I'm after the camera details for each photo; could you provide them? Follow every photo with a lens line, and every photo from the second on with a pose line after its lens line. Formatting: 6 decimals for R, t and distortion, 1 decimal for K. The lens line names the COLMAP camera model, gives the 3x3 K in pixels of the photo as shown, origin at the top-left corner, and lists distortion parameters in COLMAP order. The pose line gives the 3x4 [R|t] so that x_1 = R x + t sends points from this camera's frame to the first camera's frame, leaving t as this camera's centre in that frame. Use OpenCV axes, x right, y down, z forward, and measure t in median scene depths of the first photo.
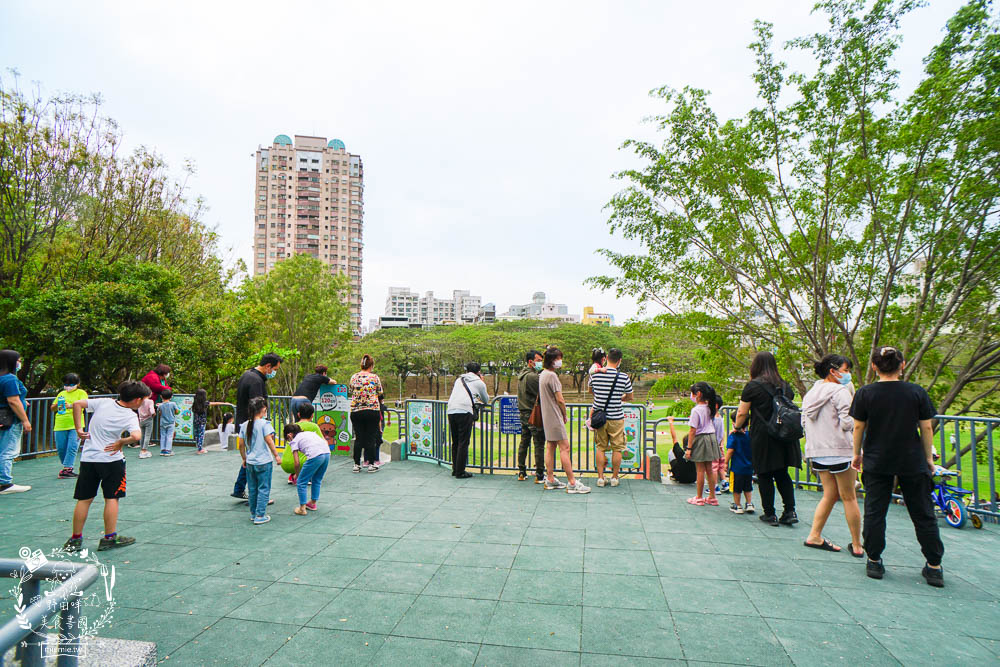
lens RADIAL K [[528.6, 0, 495.3], [0, 528.6, 342.2], [0, 0, 1]] dist [-0.077050, 0.053978]
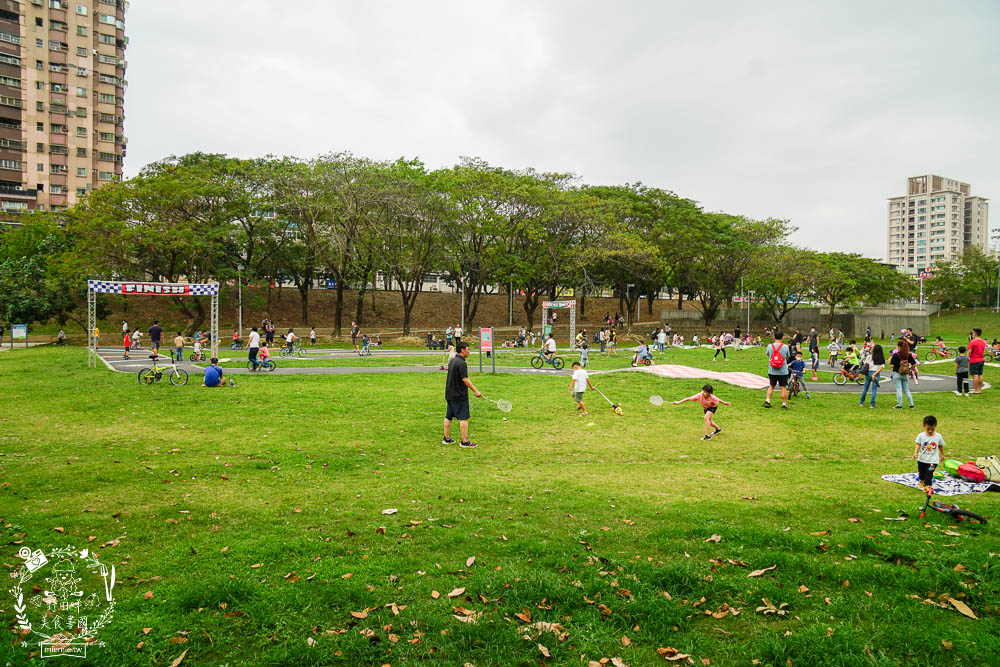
lens RADIAL K [[699.3, 0, 501.0], [0, 699.3, 343.2], [0, 0, 1]] dist [-0.139044, 0.109426]
pose [[0.962438, 0.007440, 0.271401, -0.086998], [-0.027184, 0.997242, 0.069064, 0.050995], [-0.270139, -0.073848, 0.959985, 0.297722]]
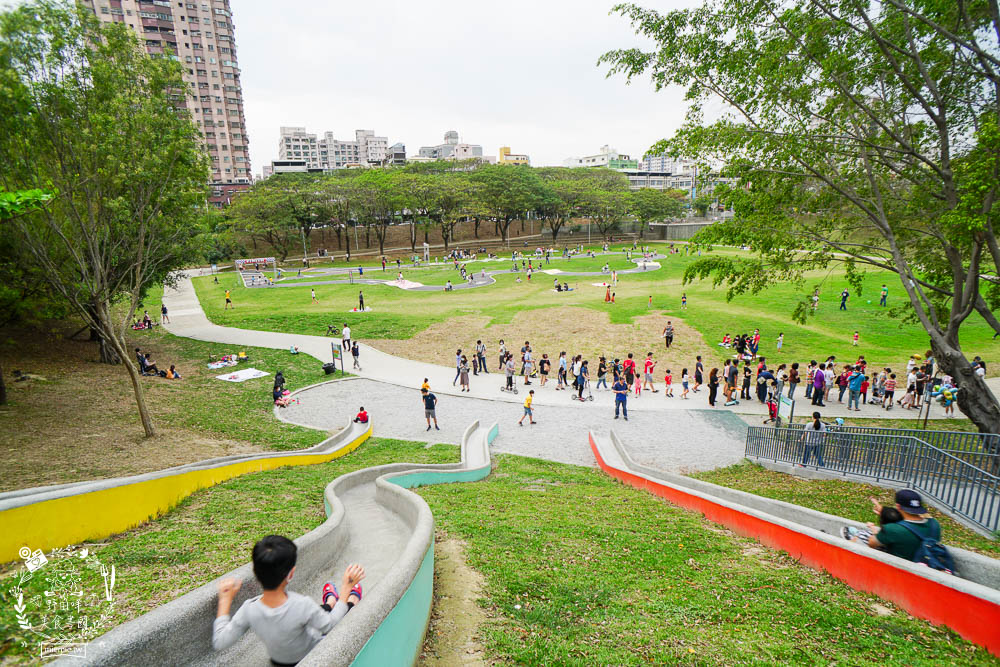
lens RADIAL K [[528.6, 0, 495.3], [0, 528.6, 342.2], [0, 0, 1]] dist [-0.077050, 0.053978]
pose [[0.986261, -0.063583, 0.152467, -0.005820], [0.018016, 0.958854, 0.283329, 0.002159], [-0.164208, -0.276689, 0.946826, 0.050497]]
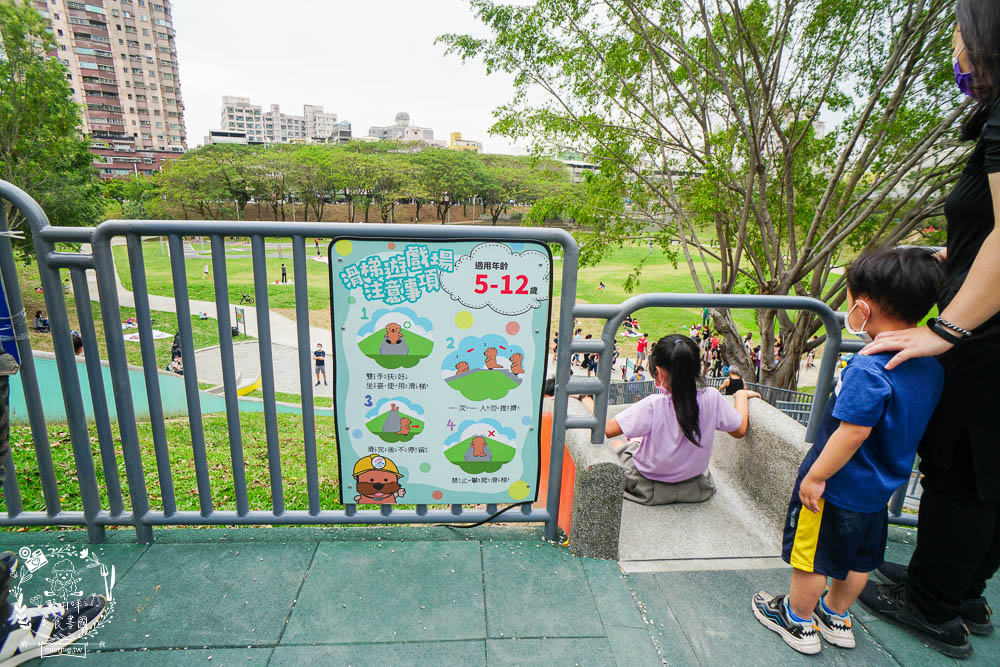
lens RADIAL K [[525.7, 0, 499.0], [0, 525.7, 348.2], [0, 0, 1]] dist [-0.081390, 0.047898]
pose [[0.967260, -0.040405, 0.250549, 0.009057], [-0.042062, 0.948068, 0.315274, 0.004428], [-0.250276, -0.315490, 0.915329, 0.035920]]
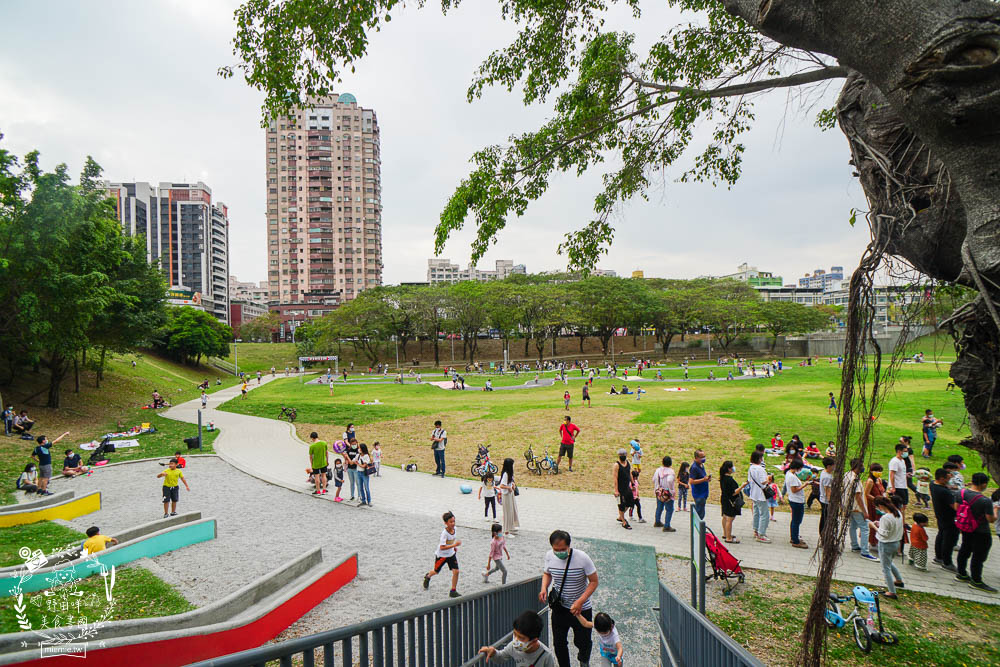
lens RADIAL K [[528.6, 0, 495.3], [0, 528.6, 342.2], [0, 0, 1]] dist [-0.077050, 0.053978]
pose [[0.992880, -0.022239, -0.117025, 0.057919], [0.026782, 0.998942, 0.037389, 0.027888], [0.116069, -0.040257, 0.992425, 0.094141]]
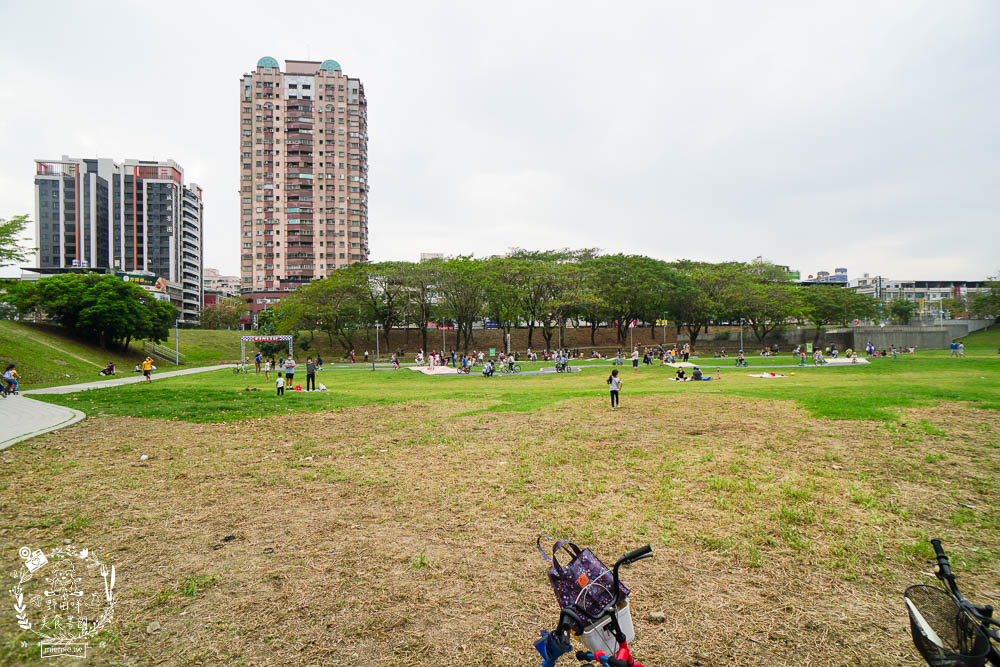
lens RADIAL K [[528.6, 0, 495.3], [0, 528.6, 342.2], [0, 0, 1]] dist [-0.077050, 0.053978]
pose [[0.994394, -0.014109, -0.104789, 0.041786], [0.017457, 0.999364, 0.031106, 0.046548], [0.104284, -0.032761, 0.994008, 0.184459]]
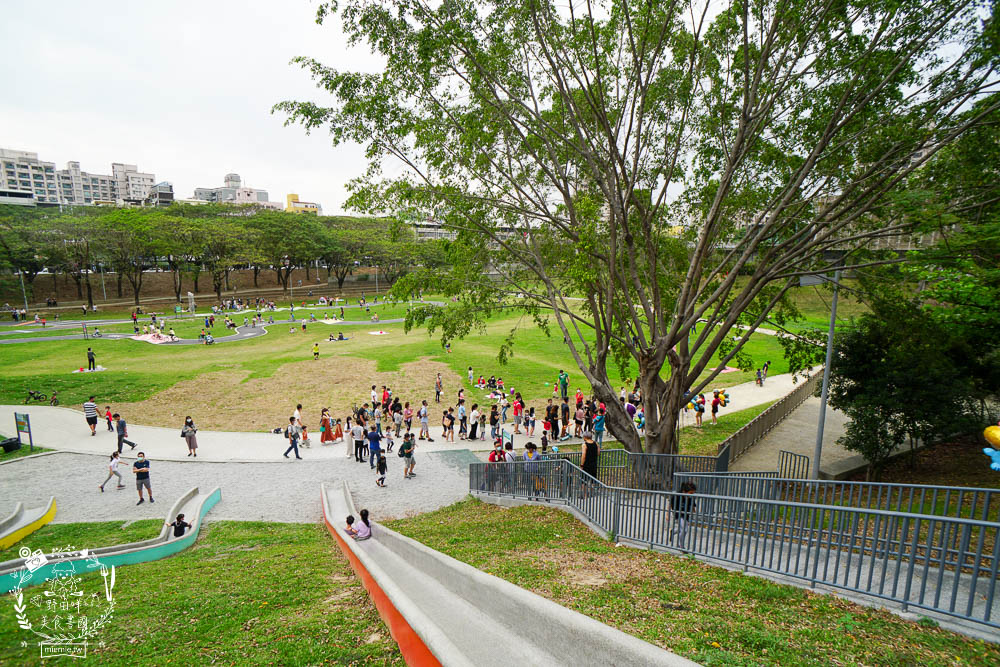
lens RADIAL K [[528.6, 0, 495.3], [0, 528.6, 342.2], [0, 0, 1]] dist [-0.077050, 0.053978]
pose [[0.859991, -0.078679, 0.504208, 0.009258], [-0.023726, 0.980810, 0.193517, 0.002146], [-0.509758, -0.178385, 0.841621, 0.044908]]
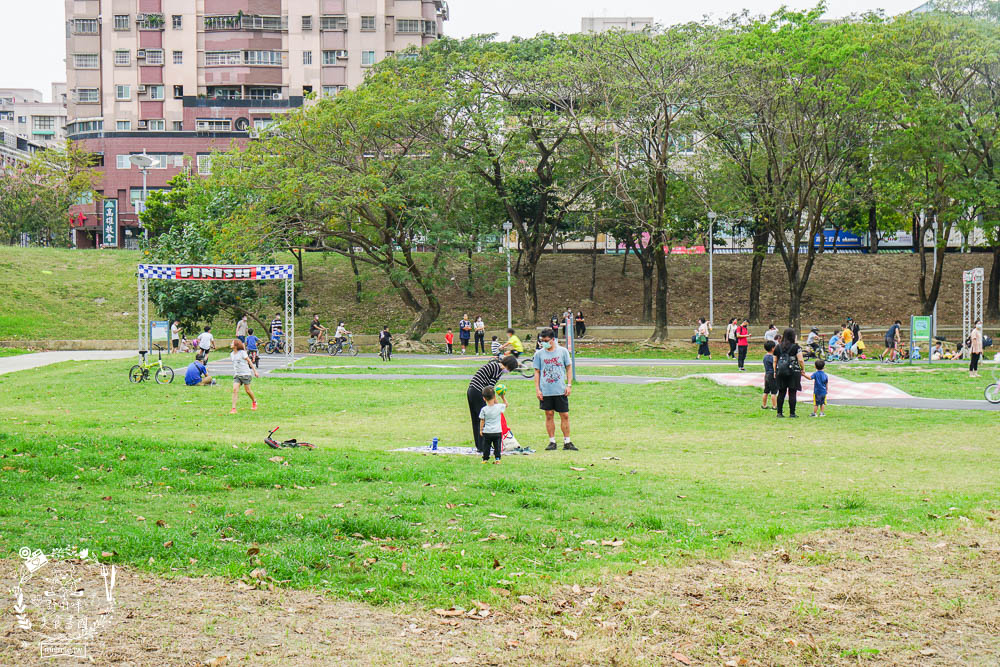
lens RADIAL K [[1598.5, 0, 497.9], [0, 1598.5, 351.7], [0, 0, 1]] dist [0.133982, 0.073033]
pose [[0.960957, 0.010362, -0.276503, 0.009923], [0.007729, 0.997903, 0.064257, 0.047409], [0.276589, -0.063885, 0.958862, 0.201913]]
